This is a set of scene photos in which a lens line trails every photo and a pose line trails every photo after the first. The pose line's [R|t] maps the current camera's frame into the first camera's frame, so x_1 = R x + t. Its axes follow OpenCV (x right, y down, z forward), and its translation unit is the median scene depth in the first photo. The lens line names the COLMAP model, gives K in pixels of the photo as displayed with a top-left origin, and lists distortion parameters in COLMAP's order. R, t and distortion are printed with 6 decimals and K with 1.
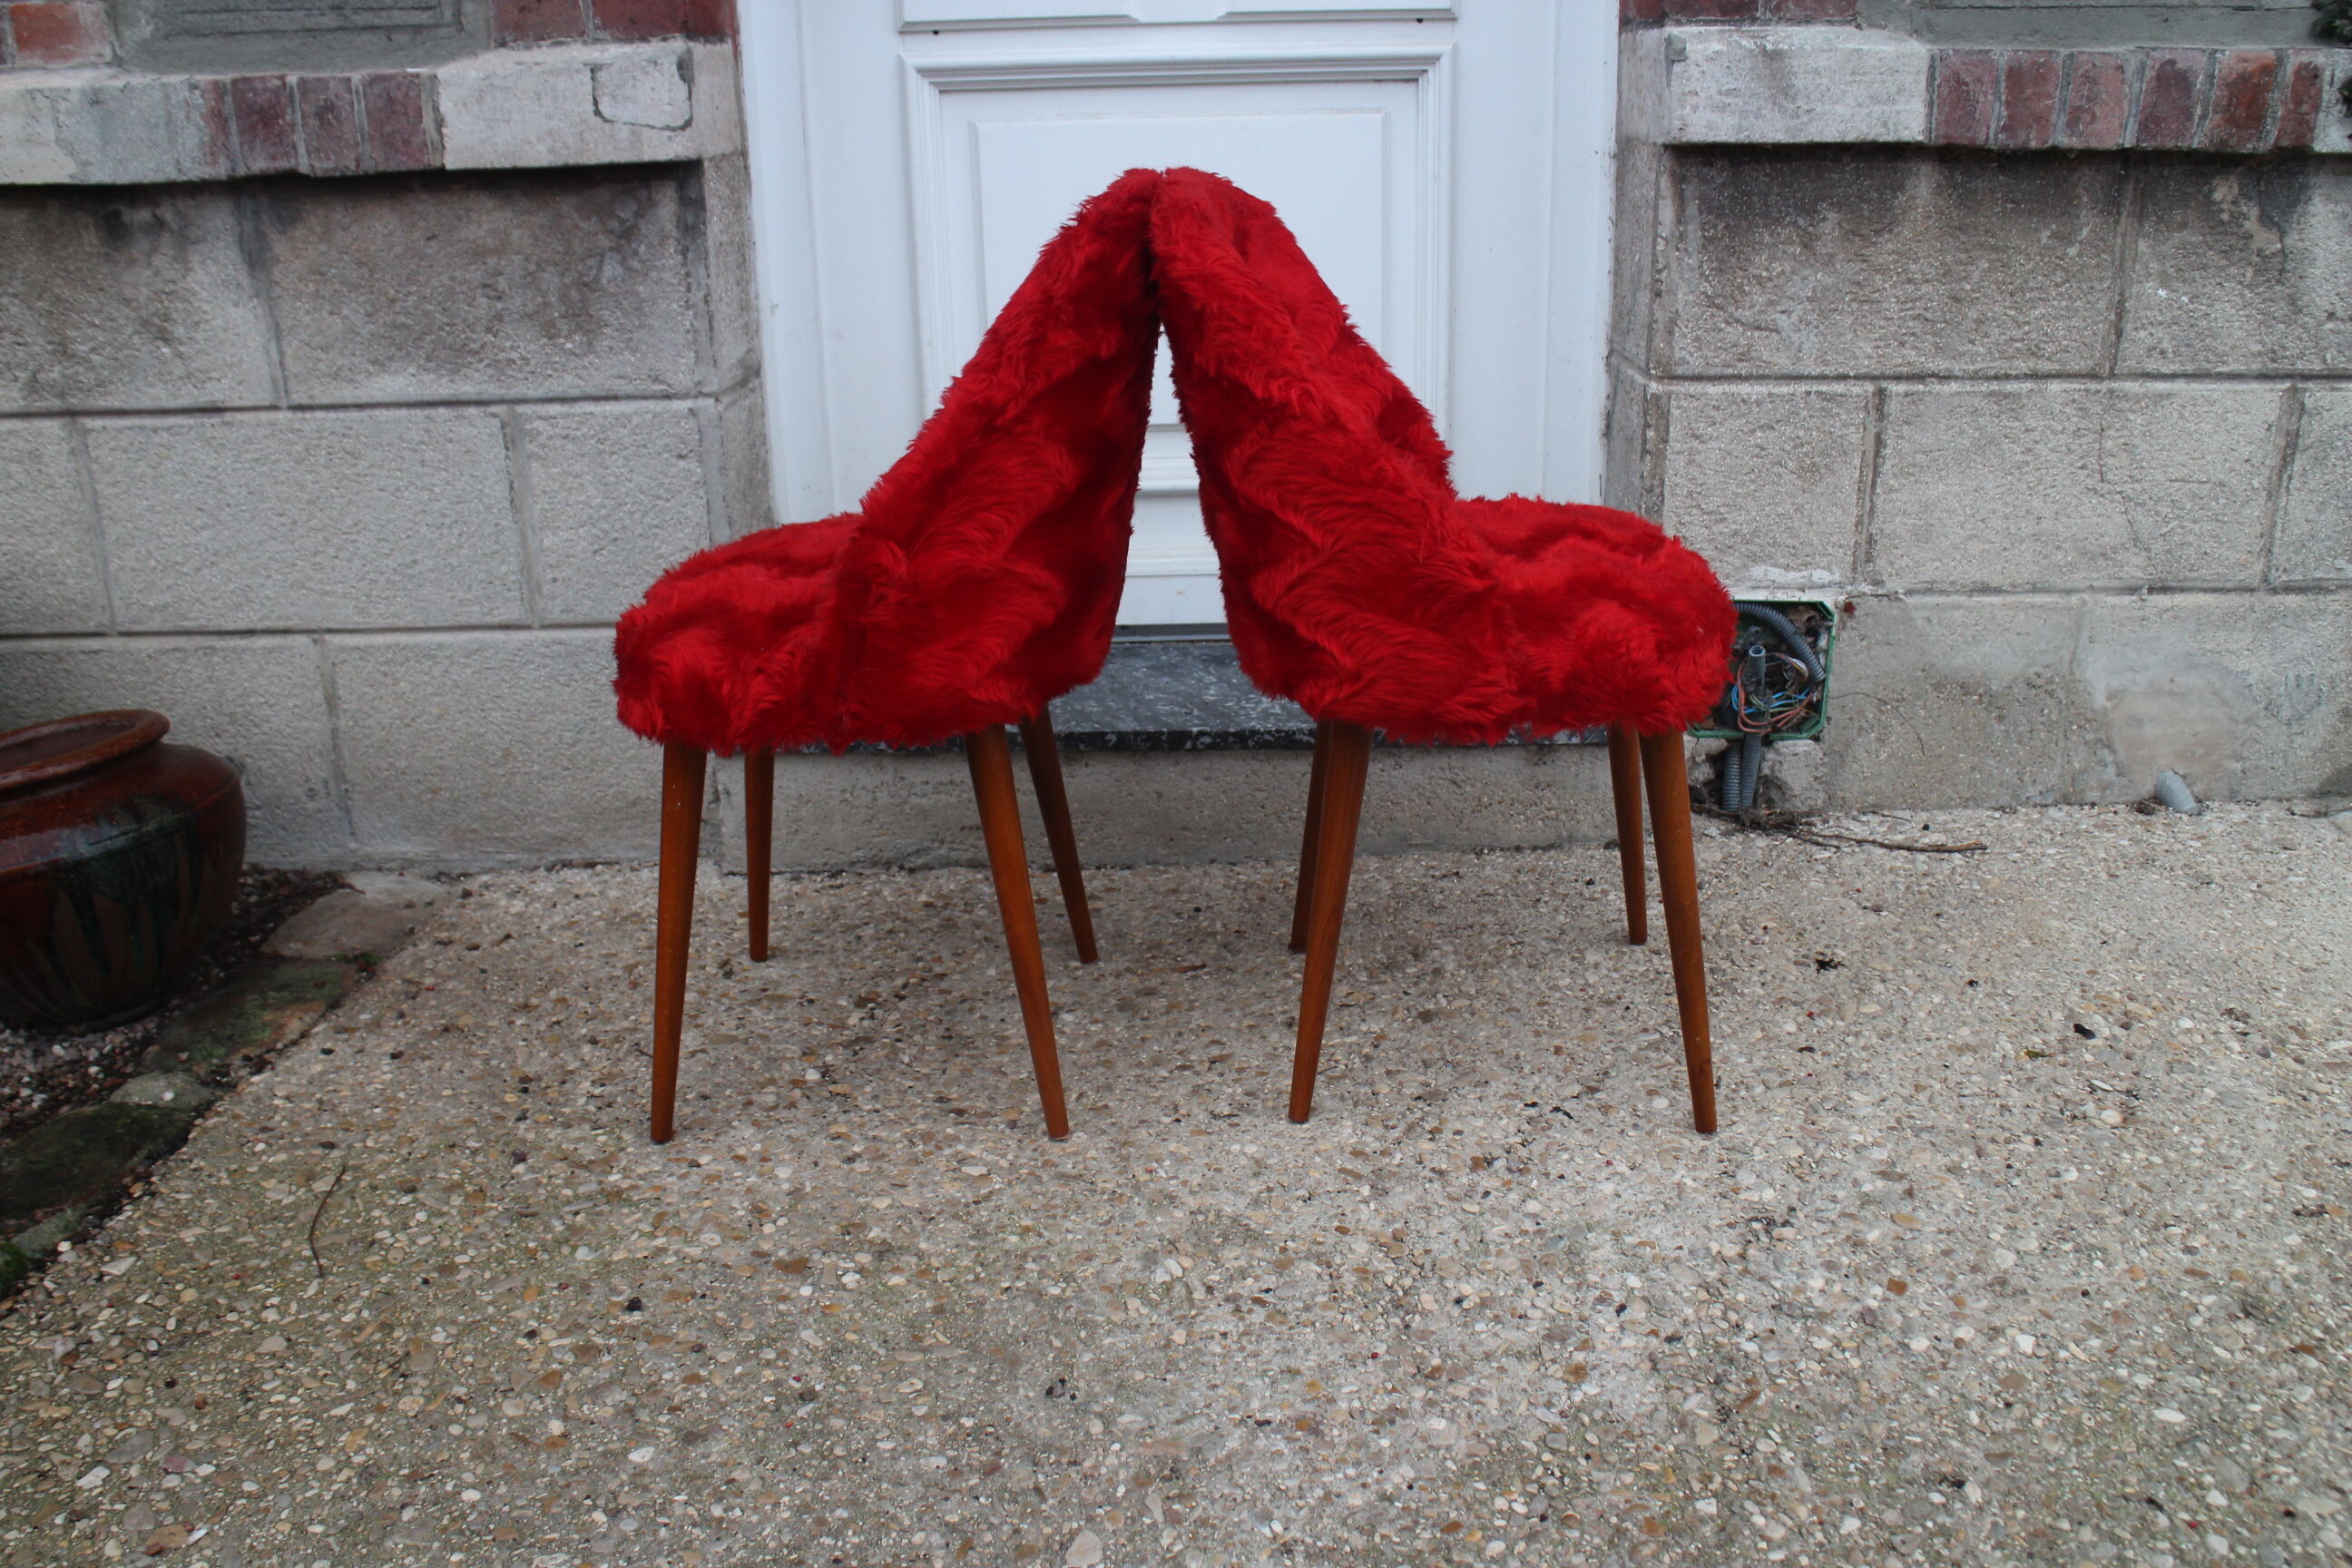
lens RADIAL K [[1964.2, 0, 1193.3], [0, 1964.2, 782.0], [0, 0, 1]] dist [-0.128148, 0.080429]
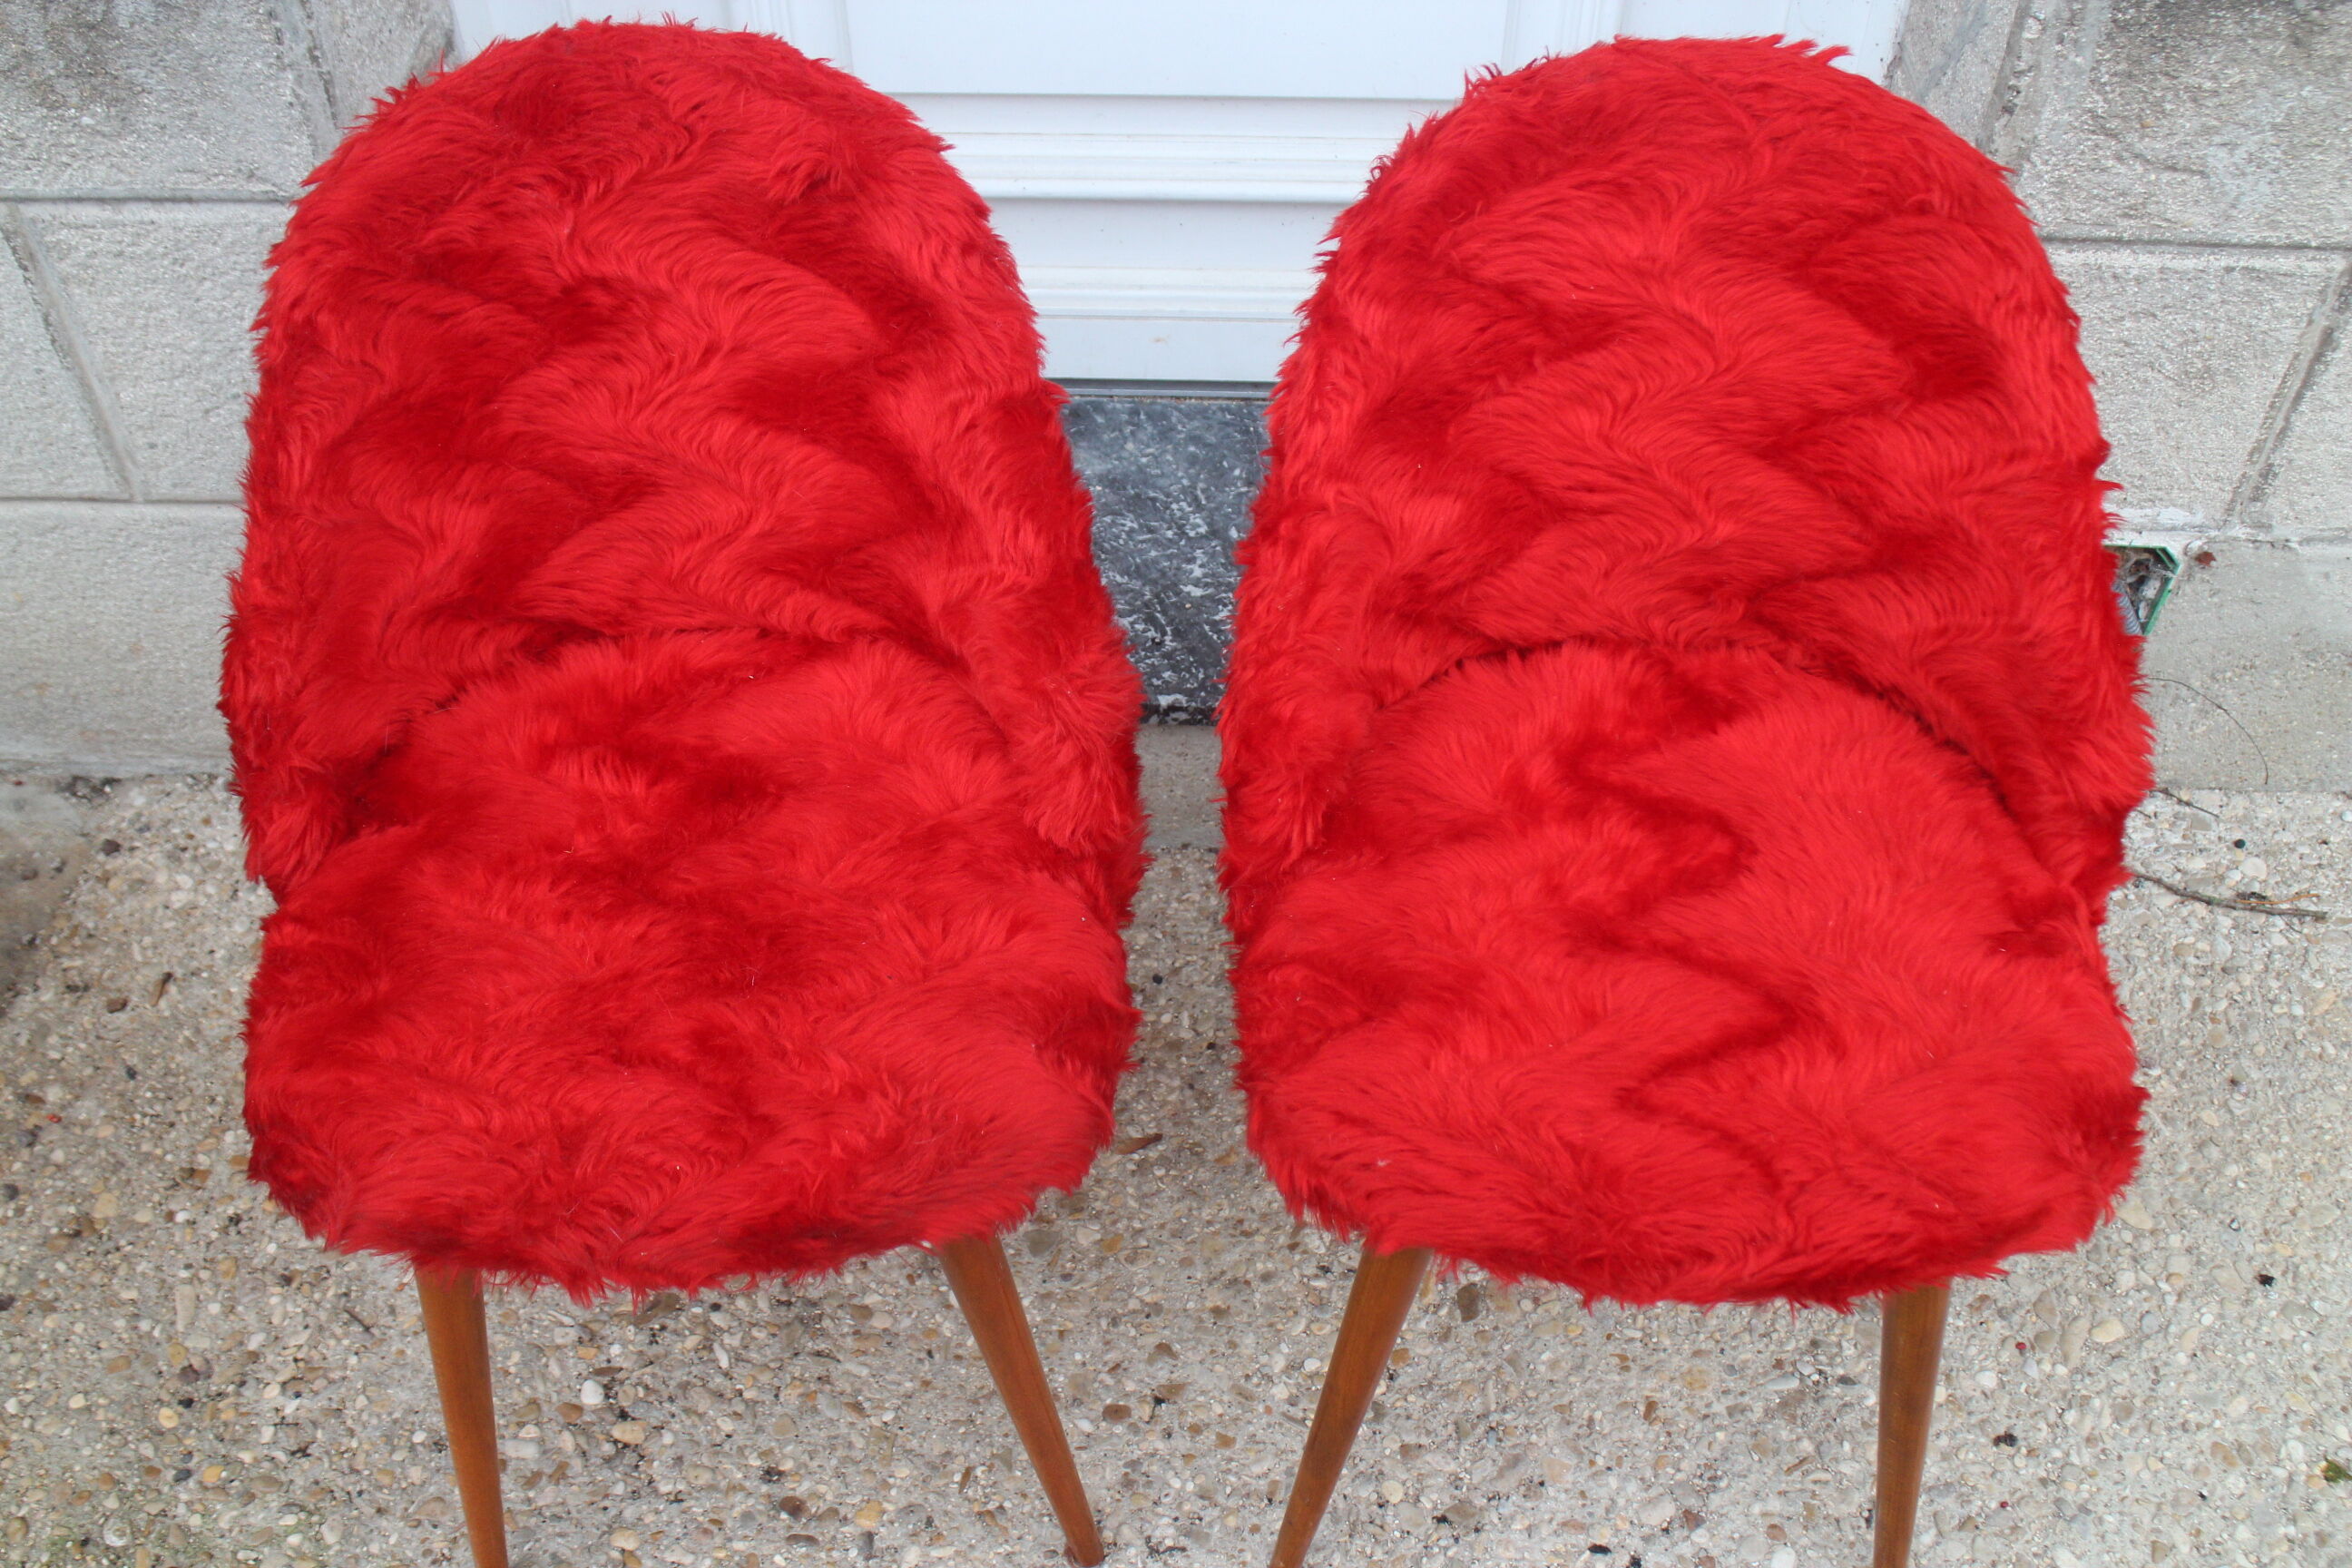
lens RADIAL K [[2232.8, 0, 1197.0], [0, 2232.8, 765.4], [0, 0, 1]] dist [-0.067646, 0.000000]
pose [[0.999233, 0.039154, 0.000100, 0.013792], [-0.034746, 0.885549, 0.463245, -0.392765], [0.018050, -0.462893, 0.886230, 0.365367]]
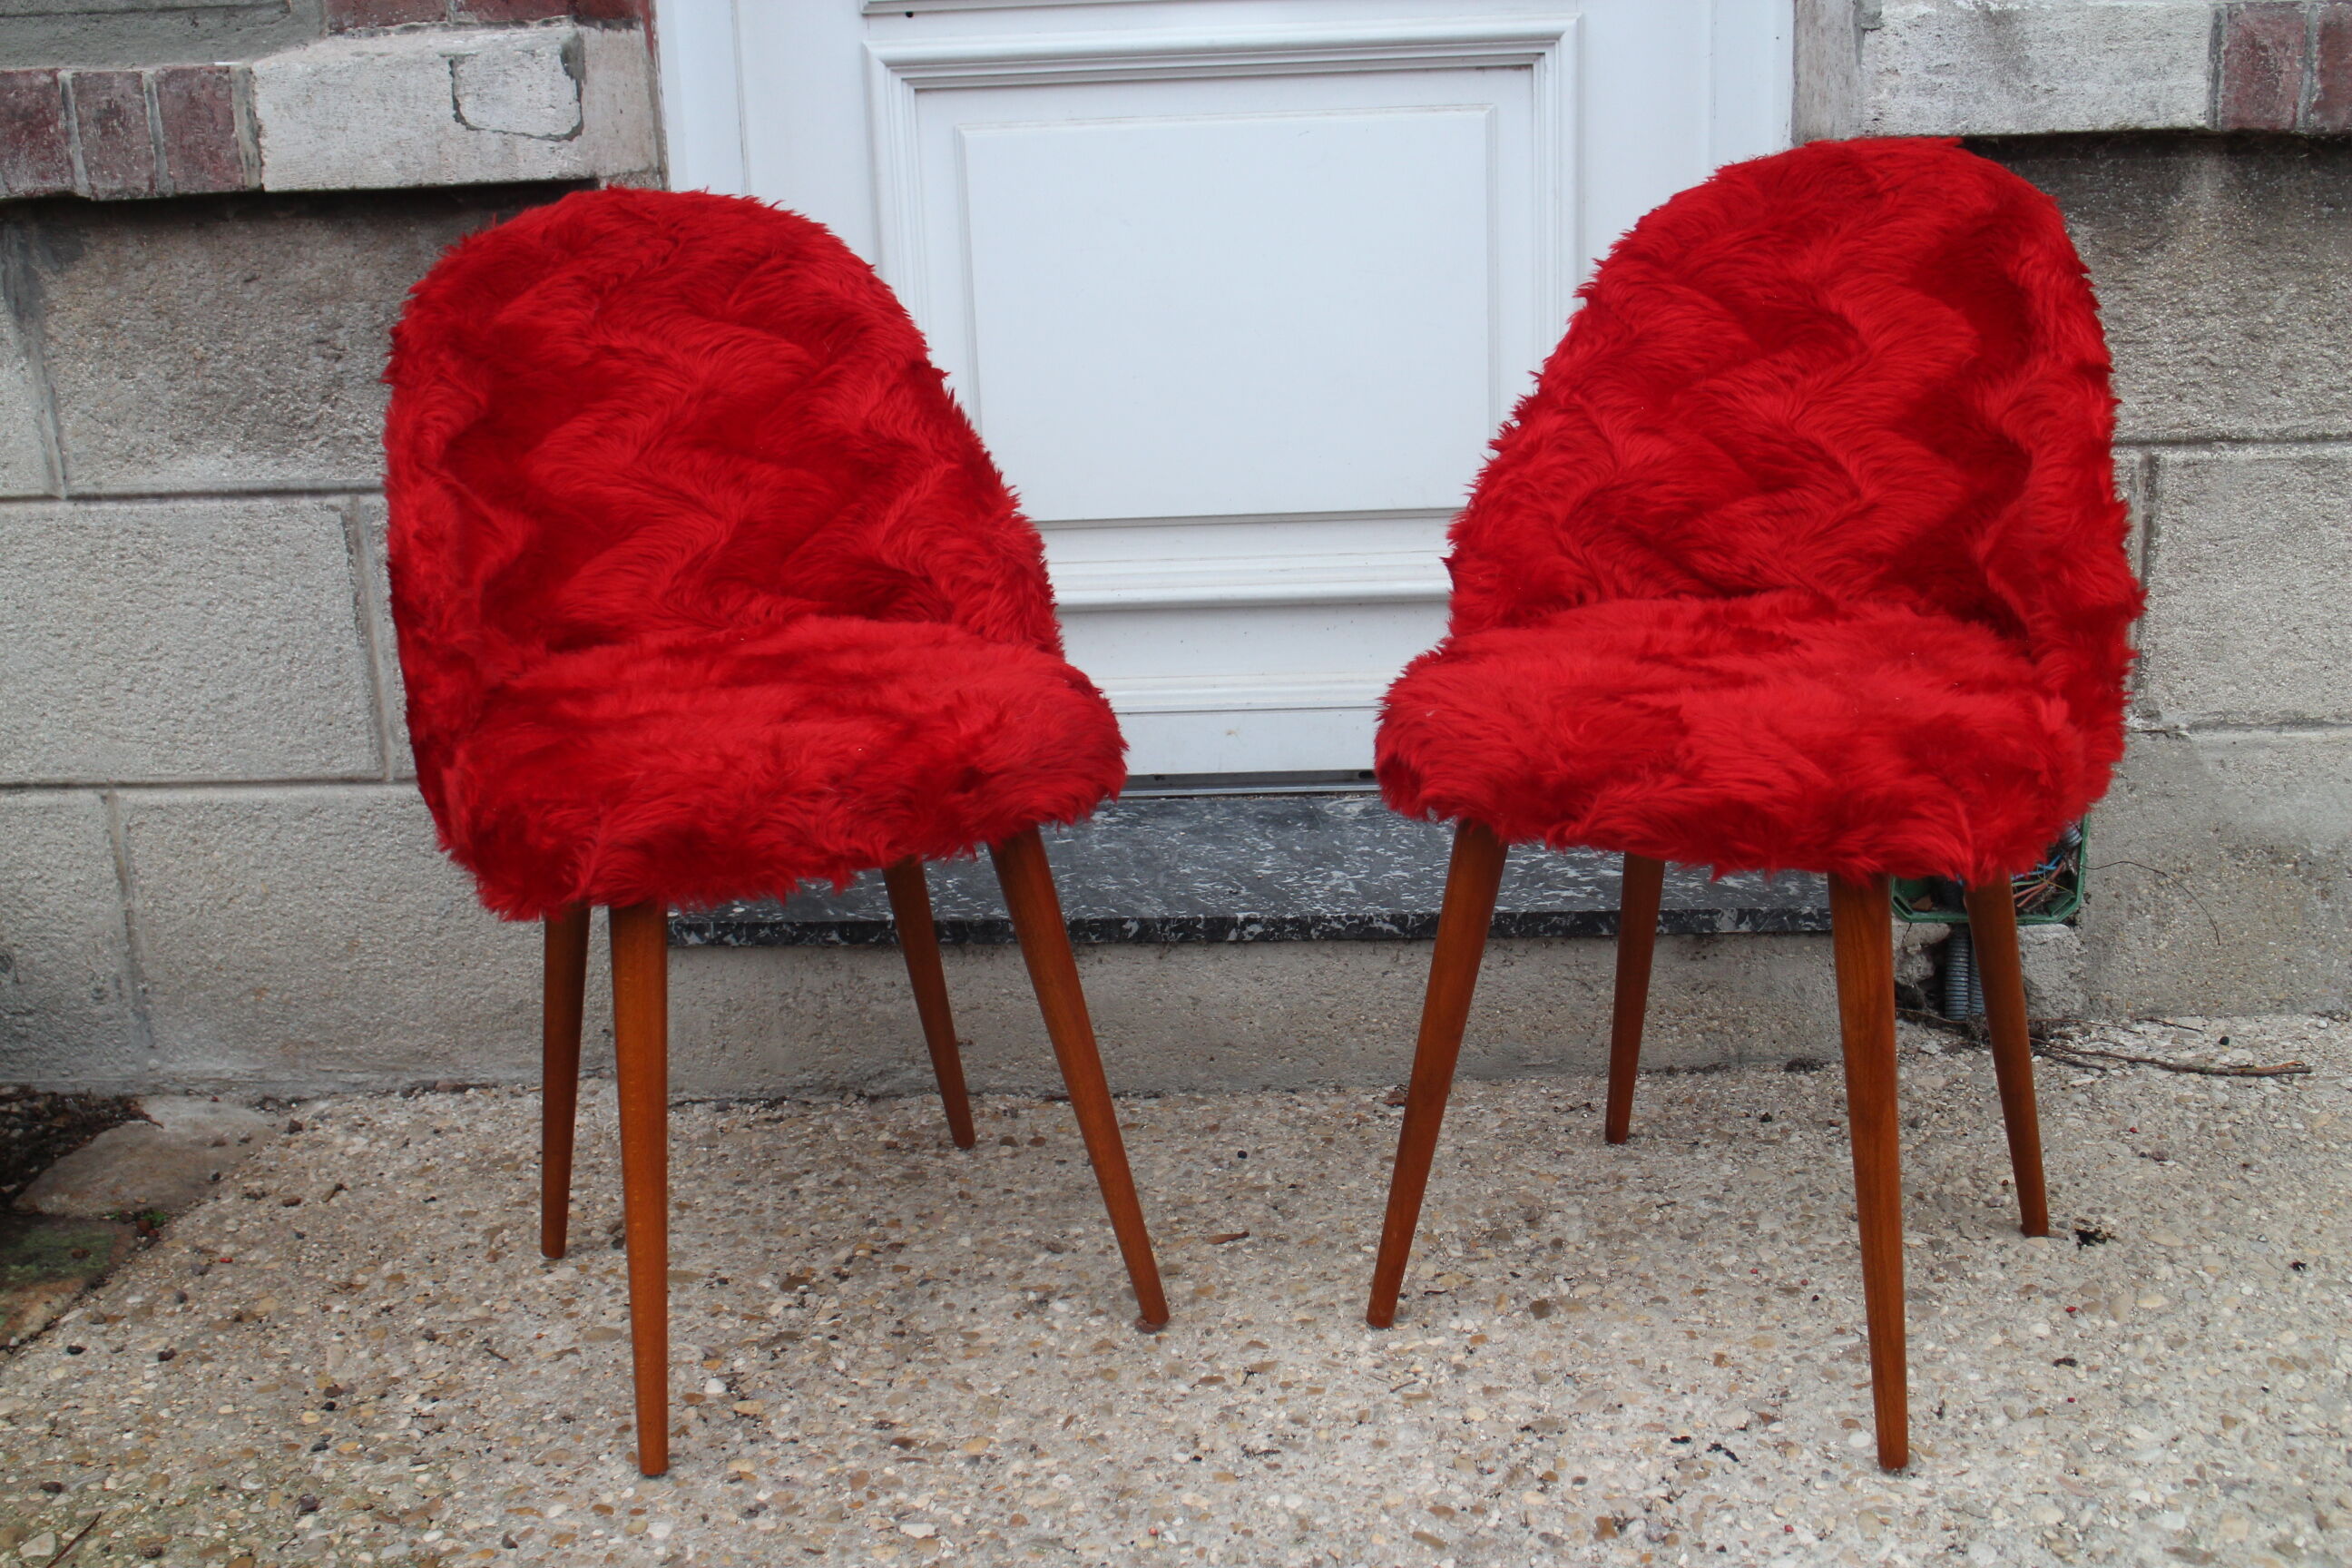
lens RADIAL K [[2372.6, 0, 1205.1], [0, 2372.6, 795.0], [0, 0, 1]] dist [-0.045390, 0.000000]
pose [[0.999087, -0.003728, -0.042548, 0.029176], [0.001199, 0.998239, -0.059315, -0.020432], [0.042694, 0.059210, 0.997332, 0.083856]]
